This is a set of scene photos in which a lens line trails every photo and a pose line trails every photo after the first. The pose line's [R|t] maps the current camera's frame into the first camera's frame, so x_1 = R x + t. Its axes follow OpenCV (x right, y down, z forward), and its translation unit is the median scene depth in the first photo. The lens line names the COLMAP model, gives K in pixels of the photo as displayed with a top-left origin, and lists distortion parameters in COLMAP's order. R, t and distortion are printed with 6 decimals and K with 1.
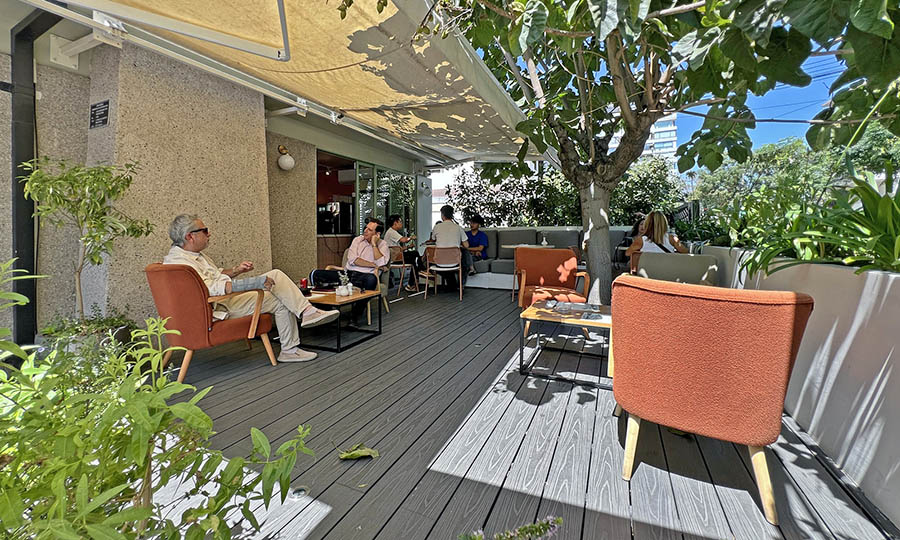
lens RADIAL K [[356.1, 0, 449.7], [0, 356.1, 270.5], [0, 0, 1]] dist [-0.001911, 0.000476]
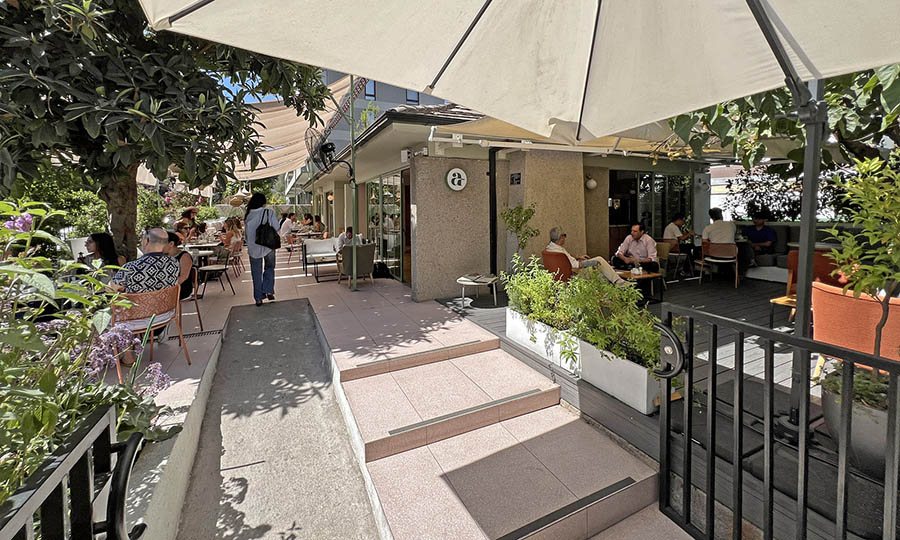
lens RADIAL K [[356.1, 0, 441.3], [0, 356.1, 212.3], [0, 0, 1]] dist [-0.001911, 0.000476]
pose [[0.755026, 0.000212, -0.655695, 0.085130], [-0.055030, 0.996492, -0.063044, -0.052766], [0.653382, 0.083683, 0.752389, -0.722004]]
